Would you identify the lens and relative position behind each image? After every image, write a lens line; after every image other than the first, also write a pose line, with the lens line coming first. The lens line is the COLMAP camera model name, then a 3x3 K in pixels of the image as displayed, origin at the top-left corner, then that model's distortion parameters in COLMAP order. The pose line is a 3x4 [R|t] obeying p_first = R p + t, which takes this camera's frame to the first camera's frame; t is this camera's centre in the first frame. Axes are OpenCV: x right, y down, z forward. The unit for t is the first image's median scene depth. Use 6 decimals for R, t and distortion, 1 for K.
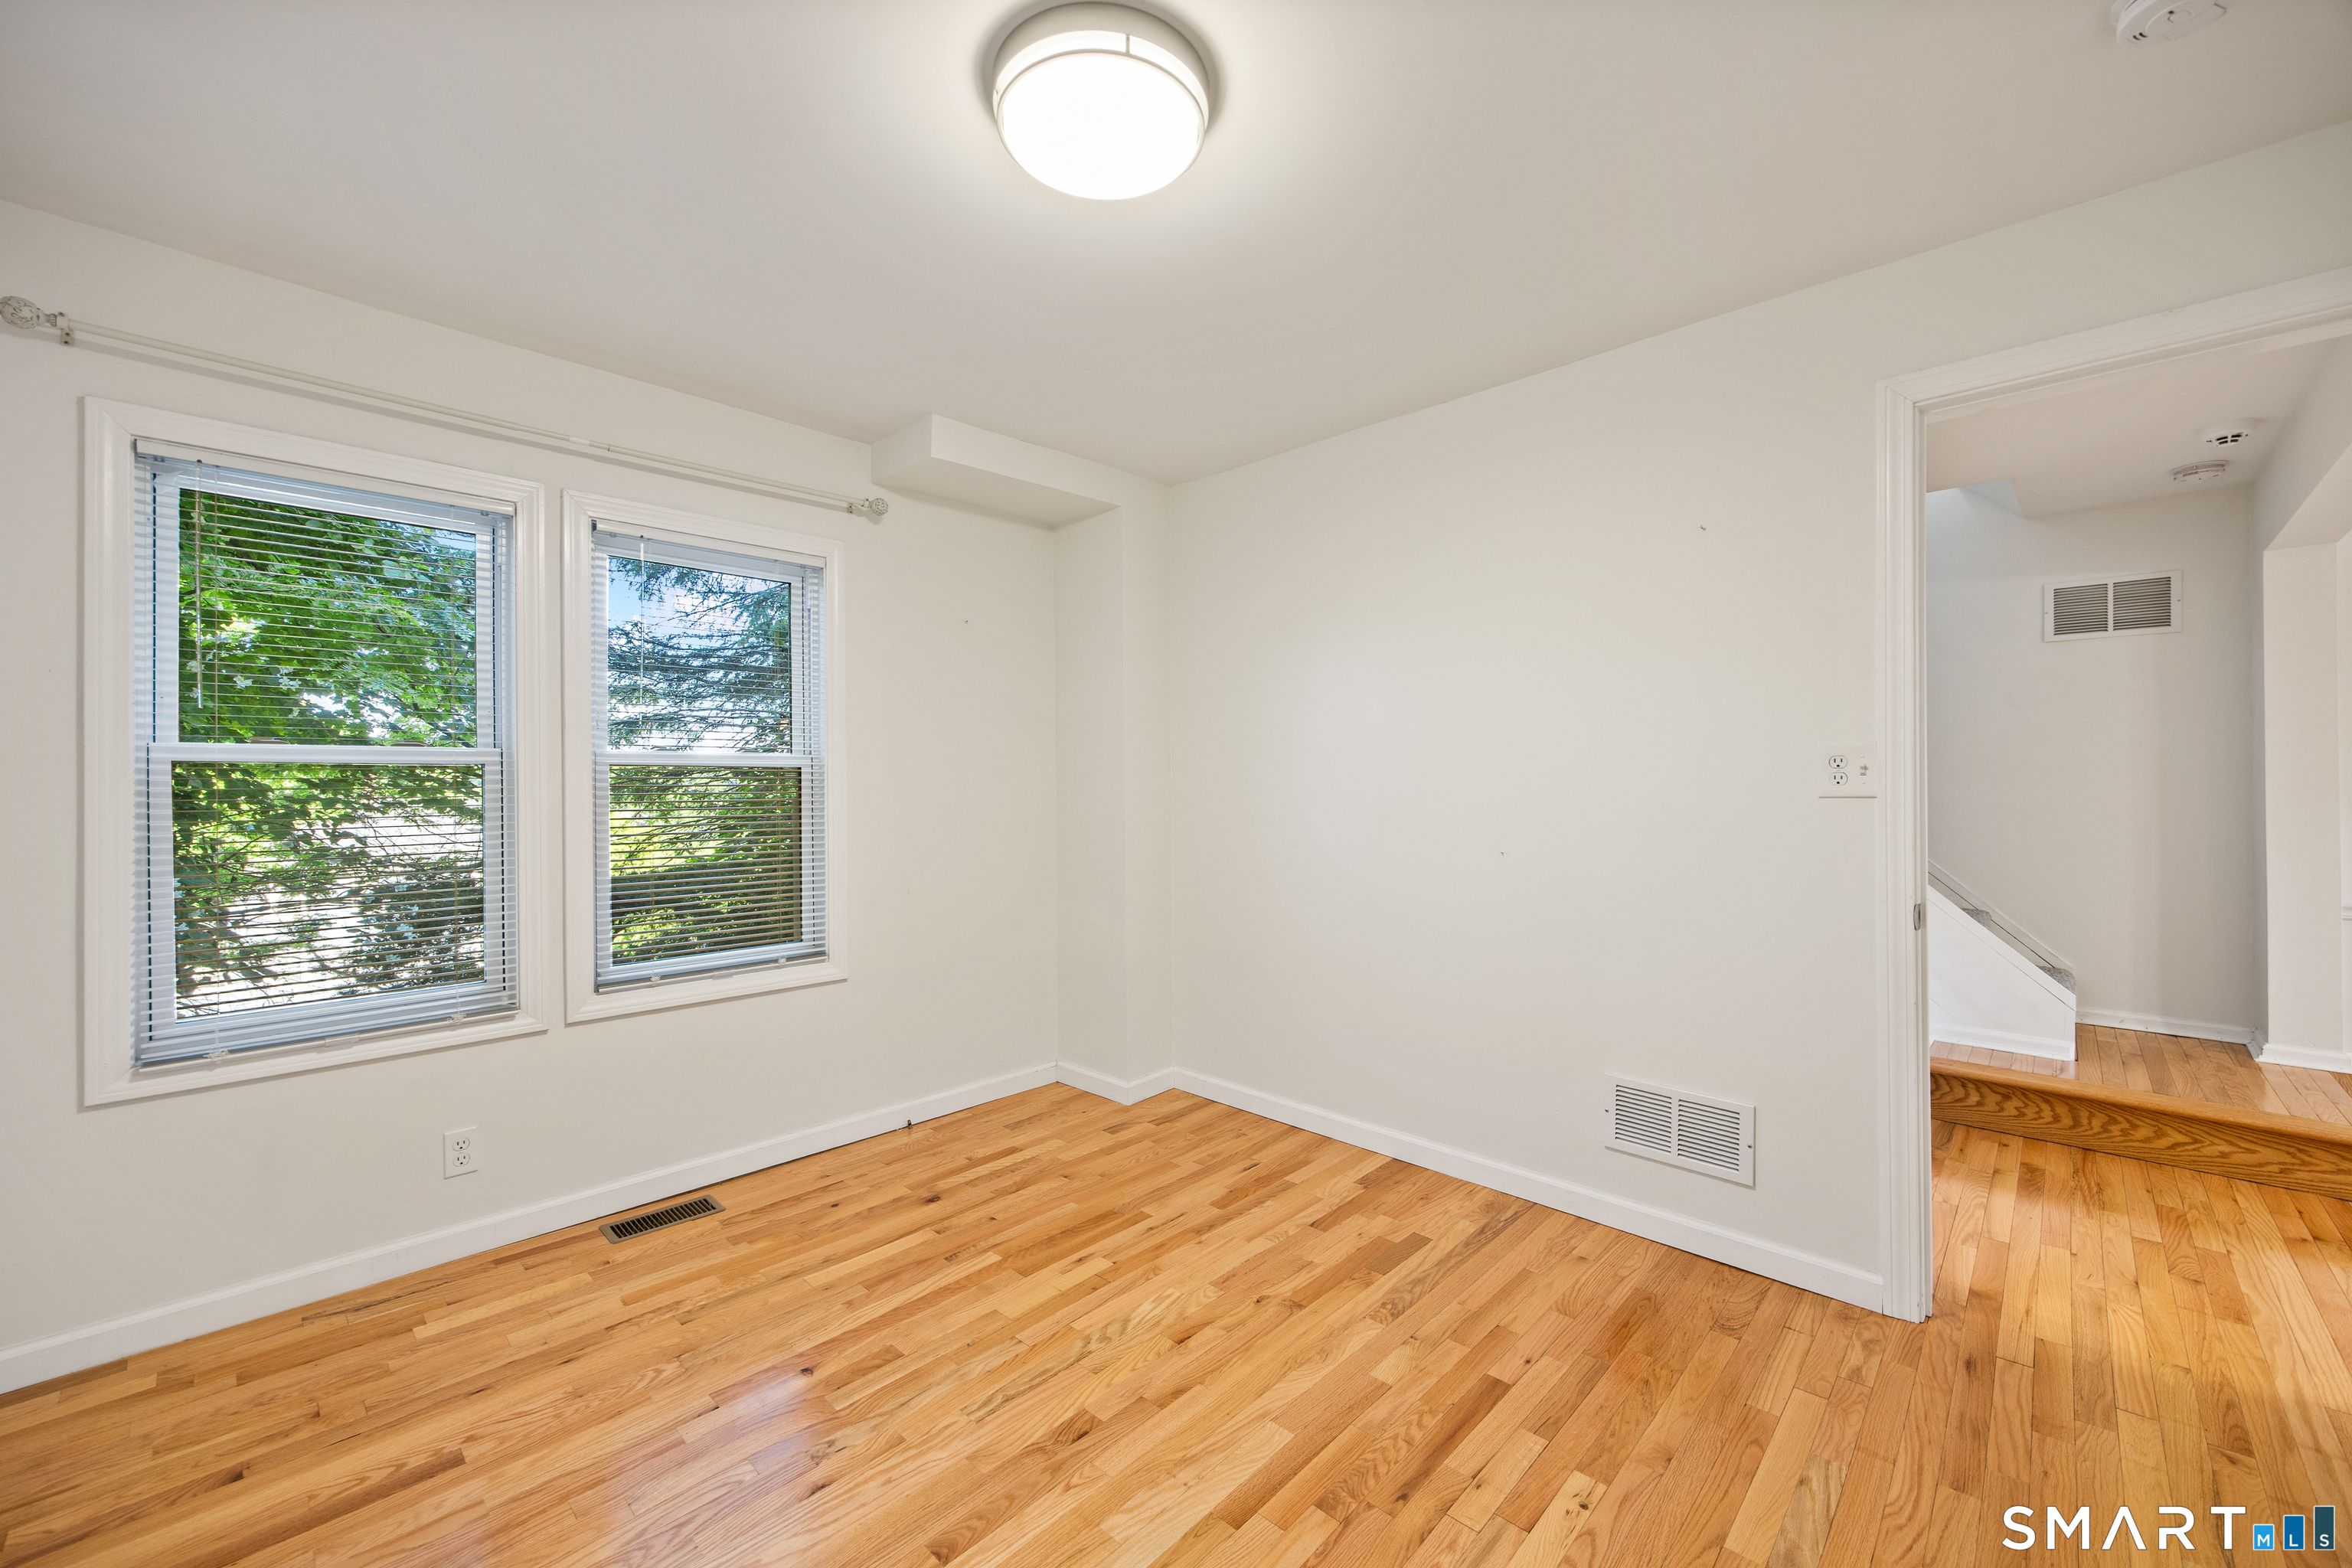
lens RADIAL K [[925.5, 0, 1178.8], [0, 925.5, 791.0], [0, 0, 1]] dist [-0.000003, 0.000003]
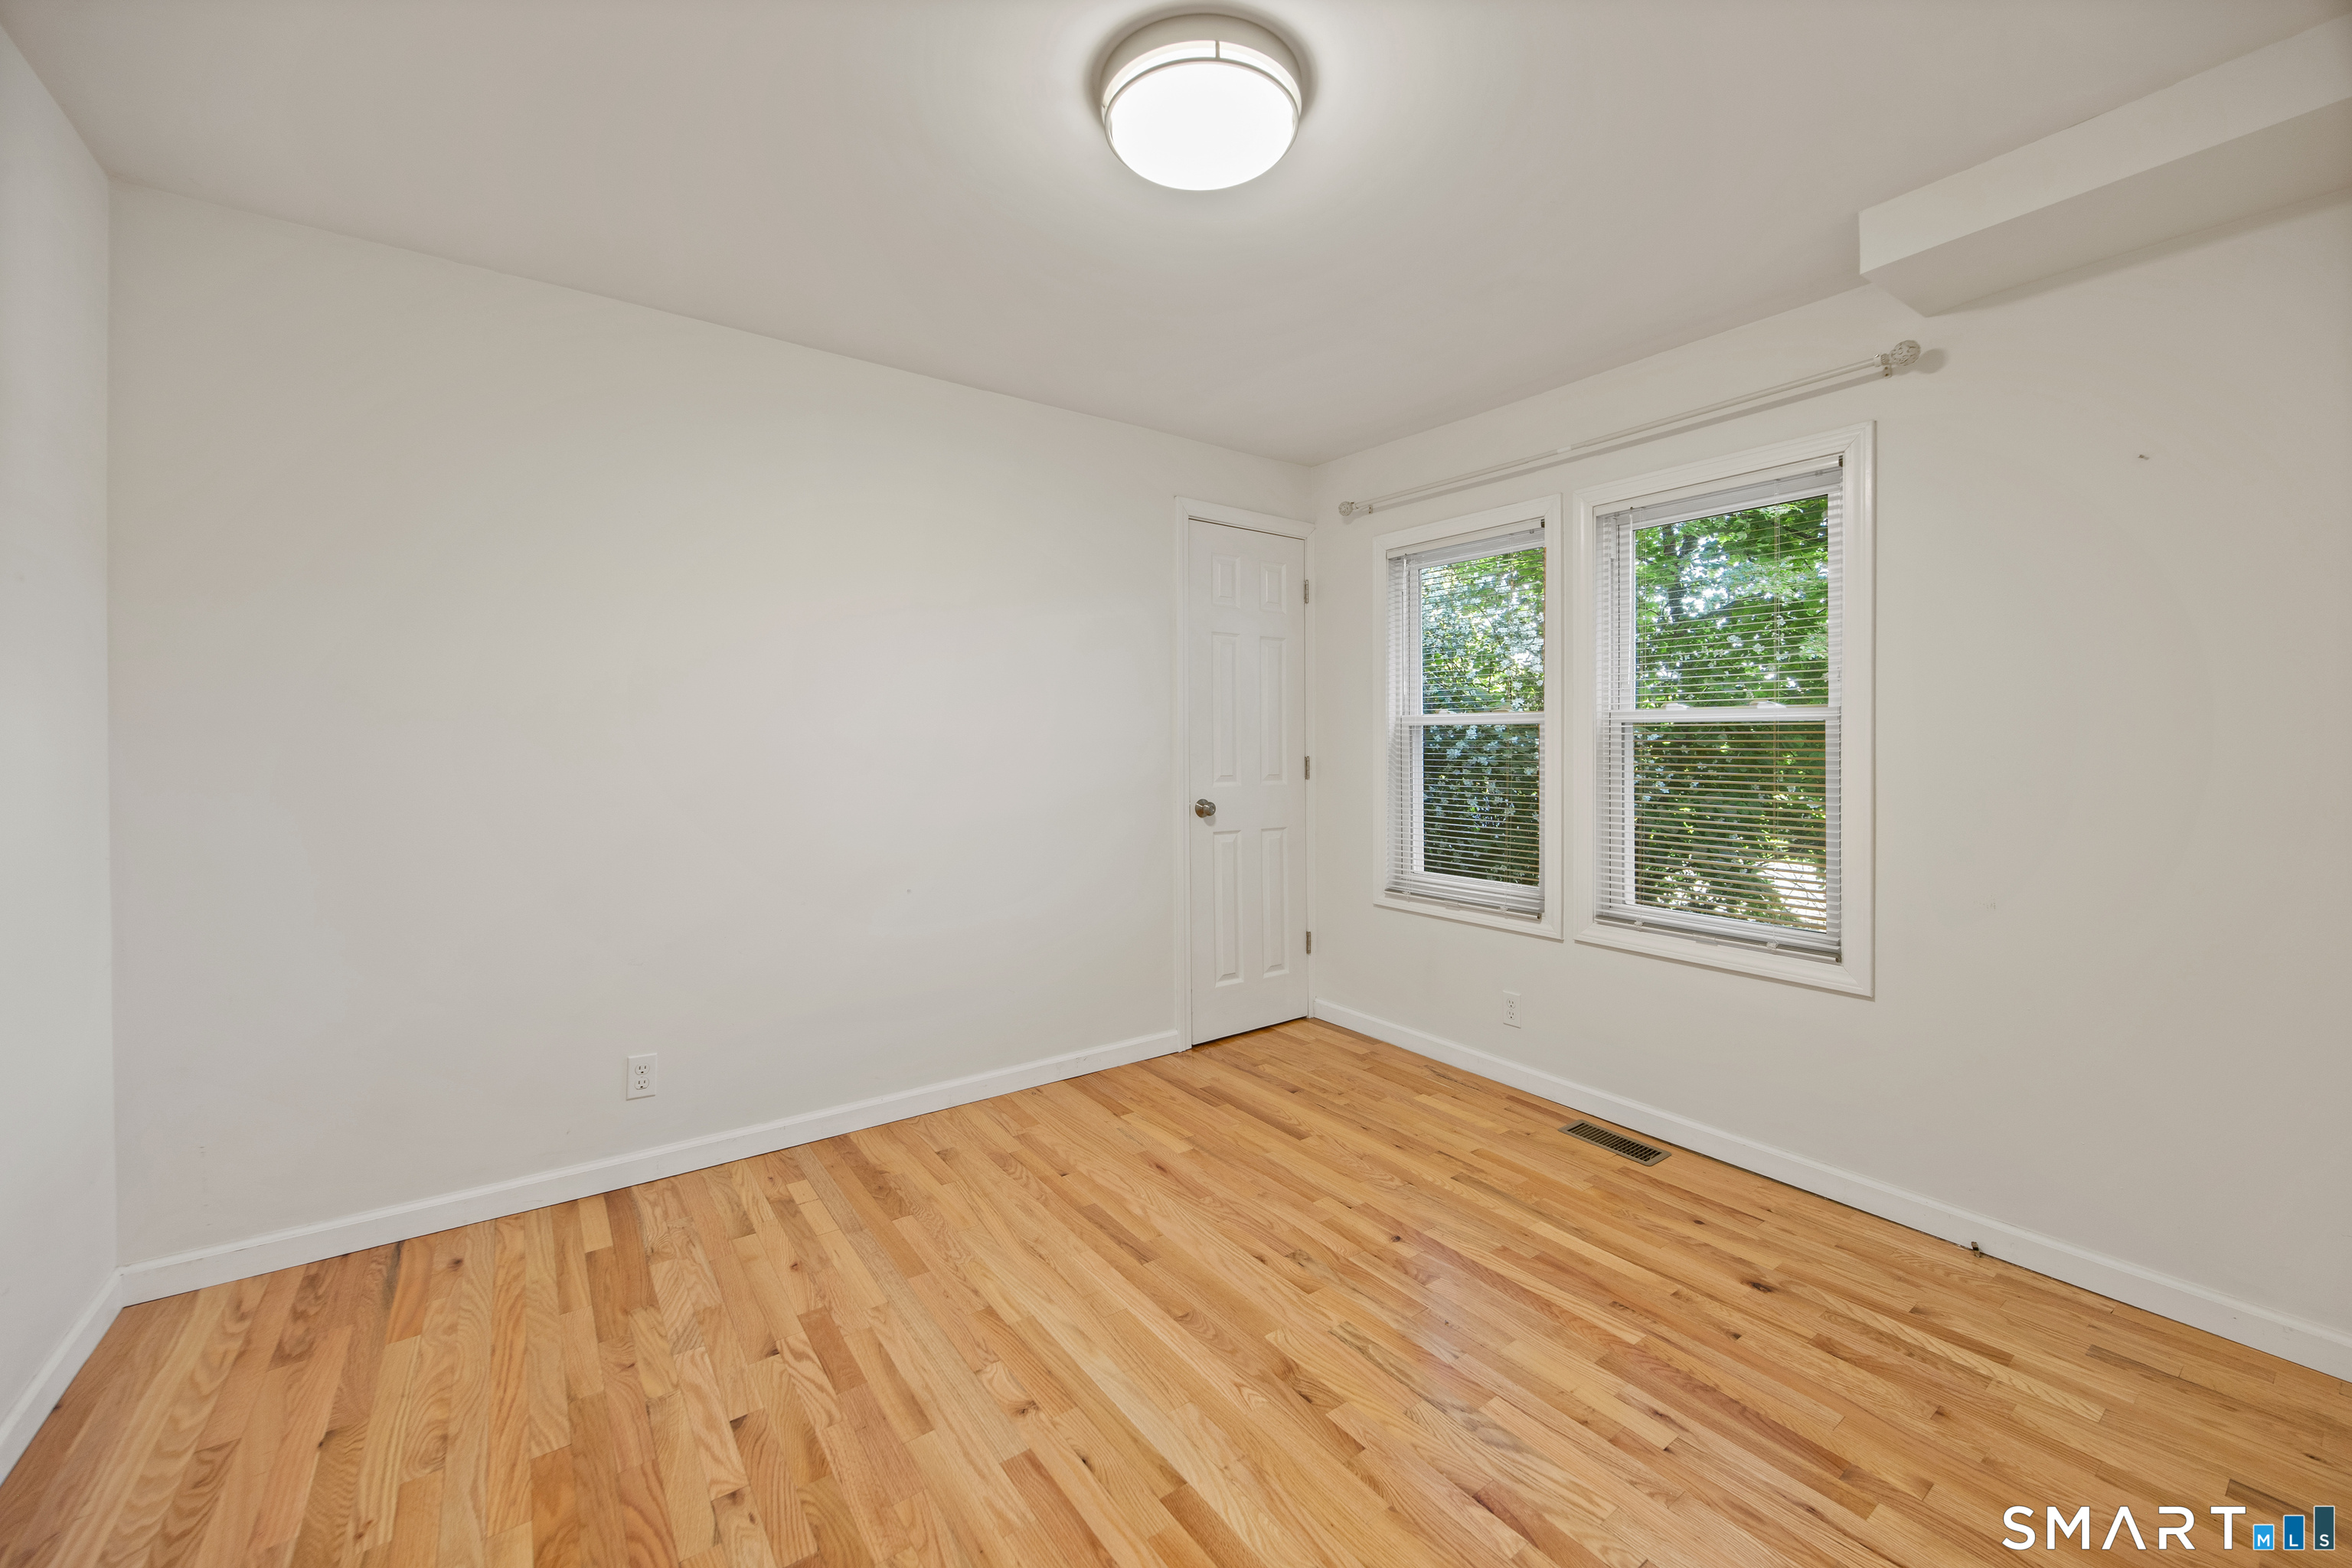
lens RADIAL K [[925.5, 0, 1178.8], [0, 925.5, 791.0], [0, 0, 1]] dist [-0.000003, 0.000003]
pose [[-0.180315, 0.060697, -0.981734, 0.632947], [-0.010190, 0.997925, 0.063569, -0.011701], [0.983556, 0.021466, -0.179323, 0.761417]]
